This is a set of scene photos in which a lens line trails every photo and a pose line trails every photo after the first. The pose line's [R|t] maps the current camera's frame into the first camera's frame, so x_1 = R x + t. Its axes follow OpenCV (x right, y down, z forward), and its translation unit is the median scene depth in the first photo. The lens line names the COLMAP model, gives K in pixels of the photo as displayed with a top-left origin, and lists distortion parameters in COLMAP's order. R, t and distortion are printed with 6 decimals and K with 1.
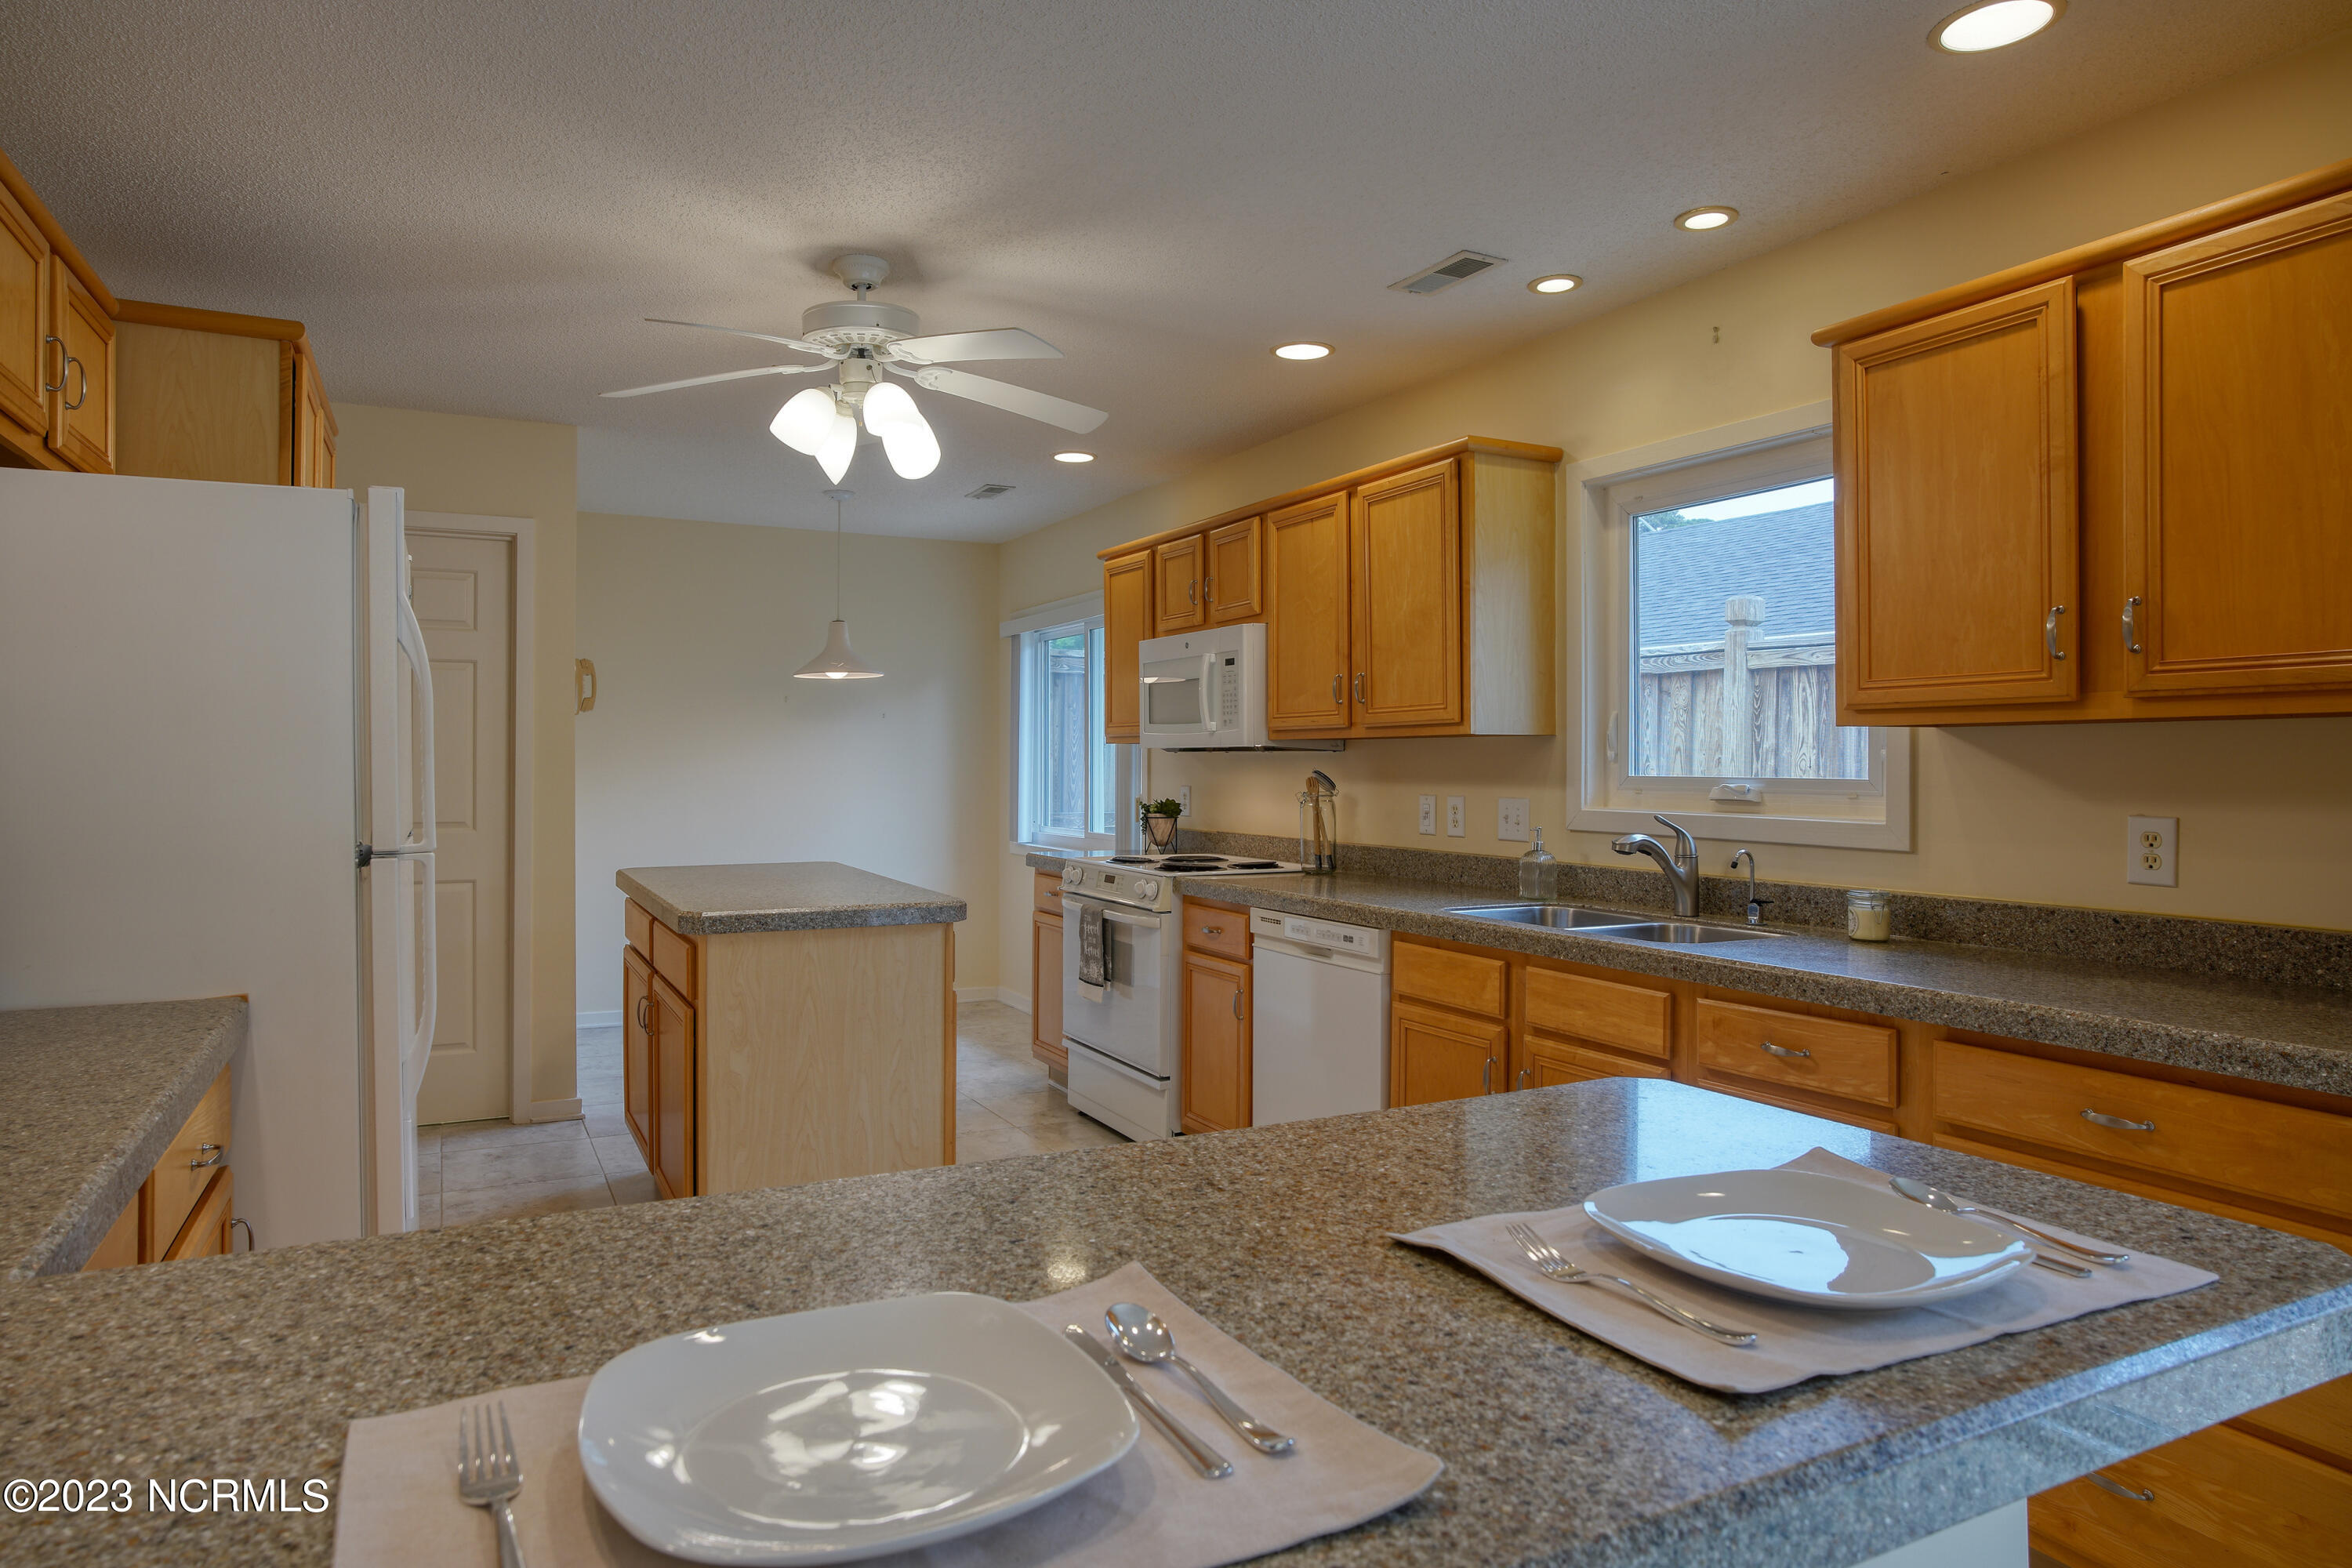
lens RADIAL K [[1341.9, 0, 1098.5], [0, 1341.9, 772.6], [0, 0, 1]] dist [-0.044548, 0.008586]
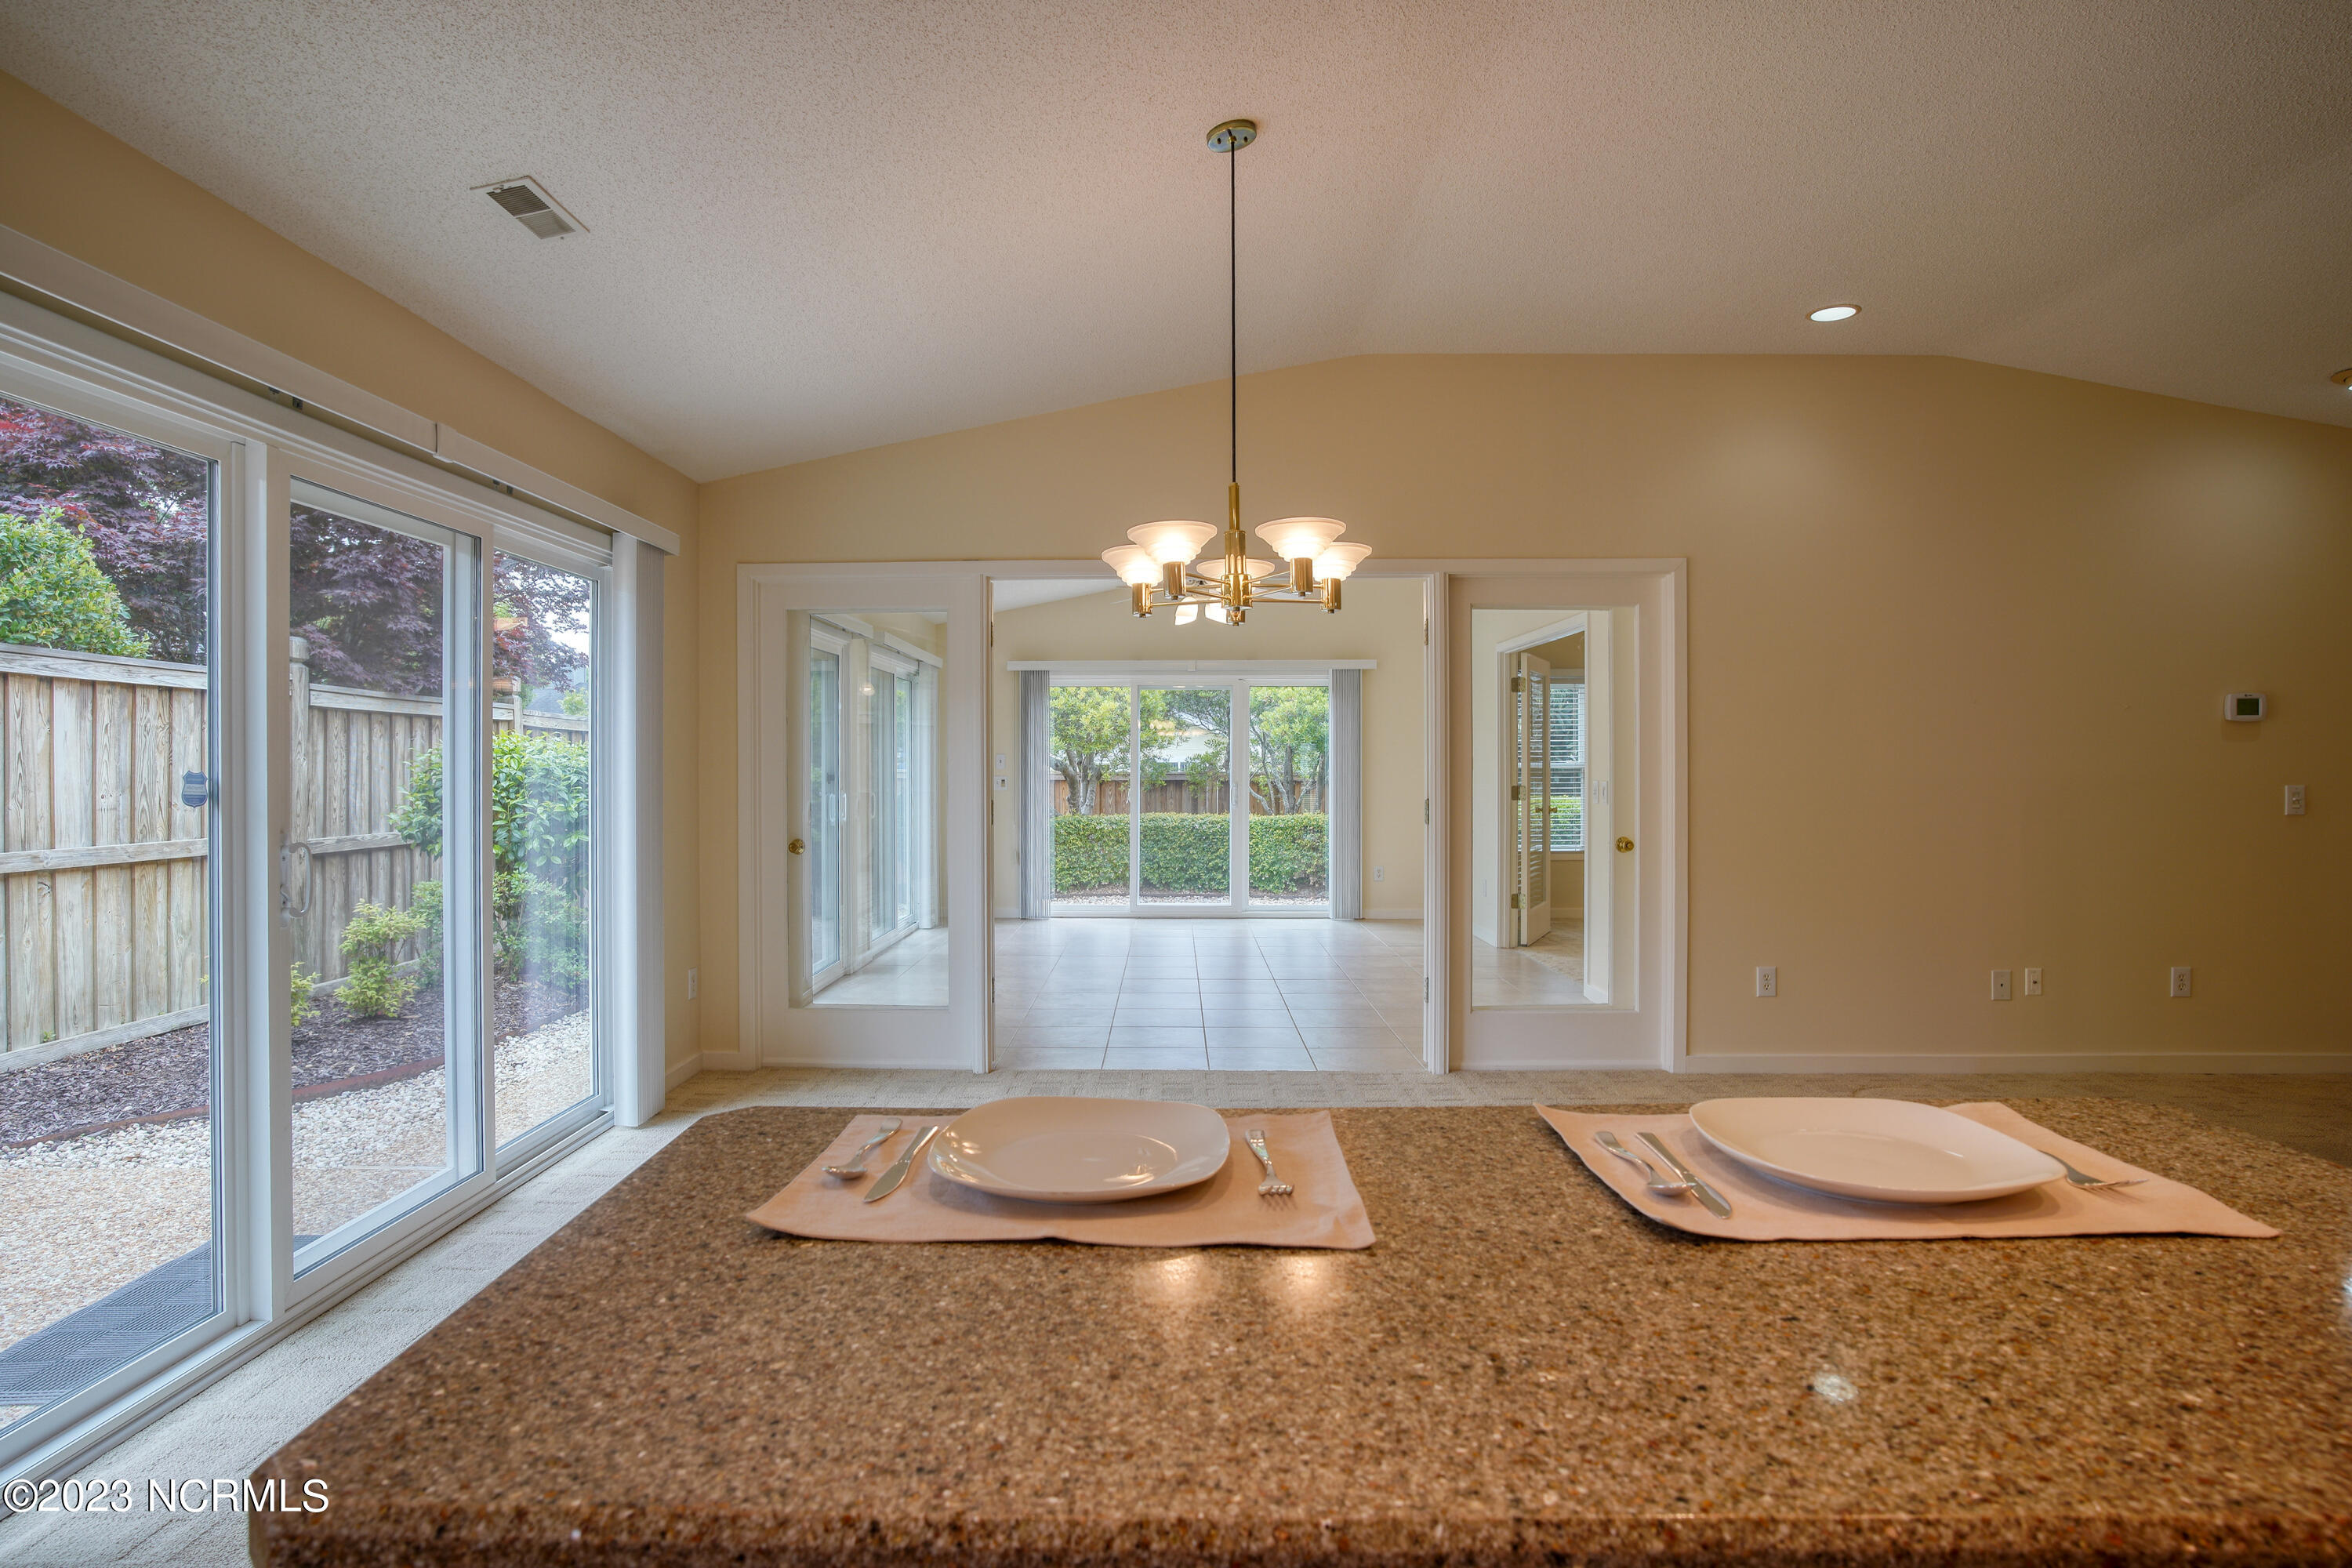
lens RADIAL K [[1259.4, 0, 1166.3], [0, 1259.4, 775.3], [0, 0, 1]] dist [-0.030418, 0.004197]
pose [[-0.901444, 0.002471, 0.432889, -0.014563], [0.006217, 0.999954, 0.007237, -0.002138], [-0.432851, 0.009215, -0.901418, 0.592259]]
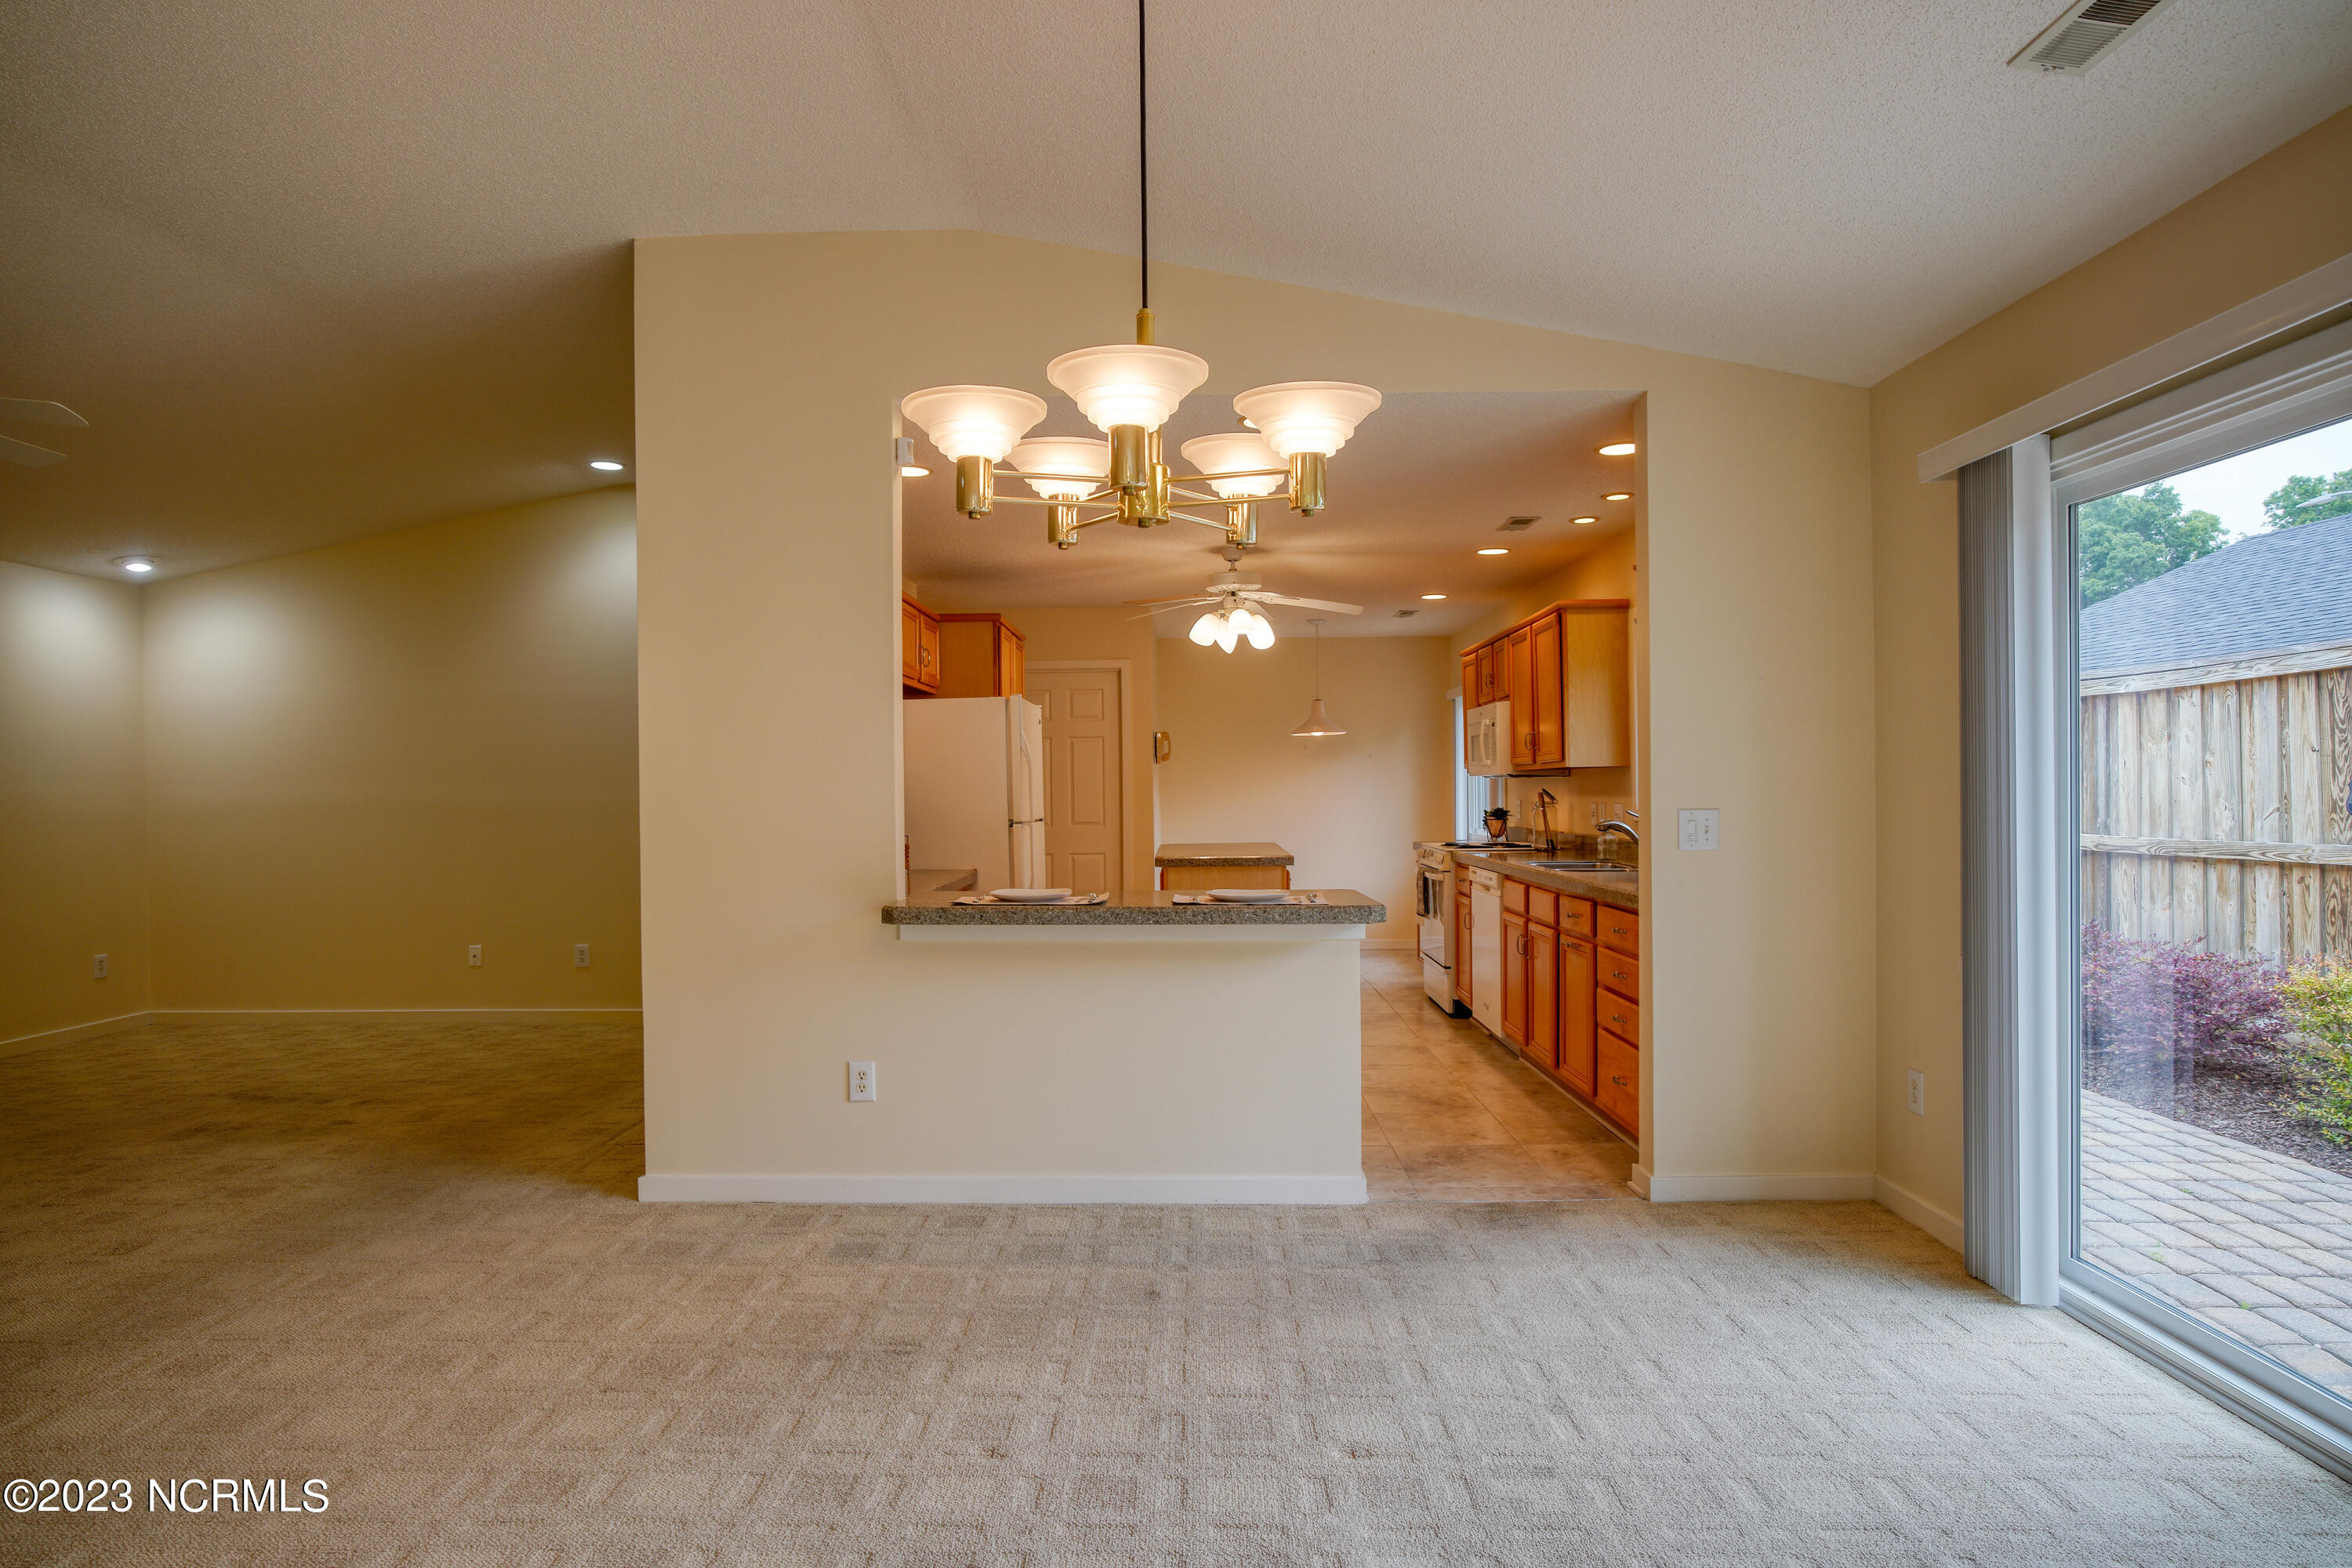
lens RADIAL K [[1341.9, 0, 1181.0], [0, 1341.9, 791.7], [0, 0, 1]] dist [-0.044548, 0.008586]
pose [[0.889853, -0.012489, -0.456076, 0.749848], [0.010923, 0.999922, -0.006070, 0.010581], [0.456116, 0.000420, 0.889920, -0.971886]]
